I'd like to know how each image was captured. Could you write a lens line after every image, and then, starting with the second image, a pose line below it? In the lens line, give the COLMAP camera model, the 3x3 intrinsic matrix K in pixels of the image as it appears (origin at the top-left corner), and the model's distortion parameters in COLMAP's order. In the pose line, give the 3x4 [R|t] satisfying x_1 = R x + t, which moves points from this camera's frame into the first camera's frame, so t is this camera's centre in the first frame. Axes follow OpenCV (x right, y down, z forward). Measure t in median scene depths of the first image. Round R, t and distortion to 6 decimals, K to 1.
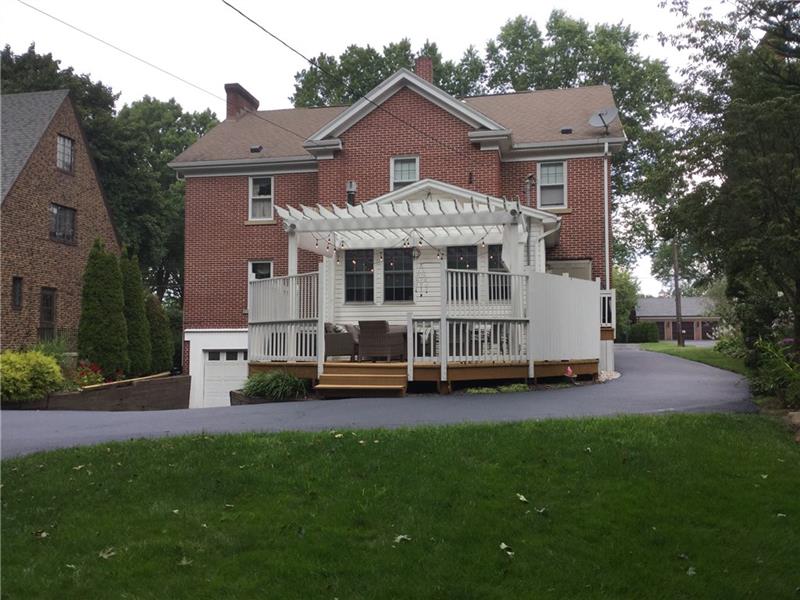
lens RADIAL K [[728.7, 0, 397.9], [0, 728.7, 296.9], [0, 0, 1]] dist [0.096334, 0.000000]
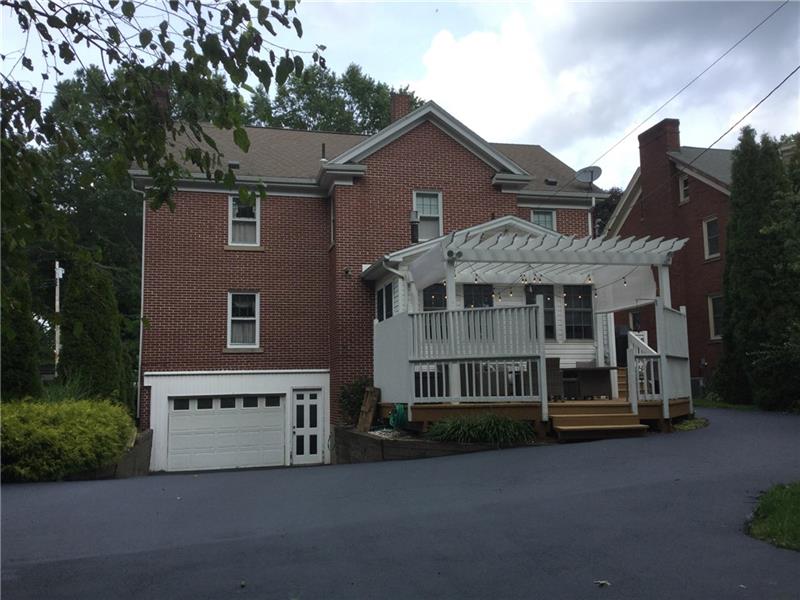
lens RADIAL K [[728.7, 0, 399.2], [0, 728.7, 302.0], [0, 0, 1]] dist [0.096334, 0.000000]
pose [[0.895257, 0.033517, 0.444288, -0.446922], [-0.009880, 0.998415, -0.055413, 0.009628], [-0.445441, 0.045219, 0.894169, 0.153345]]
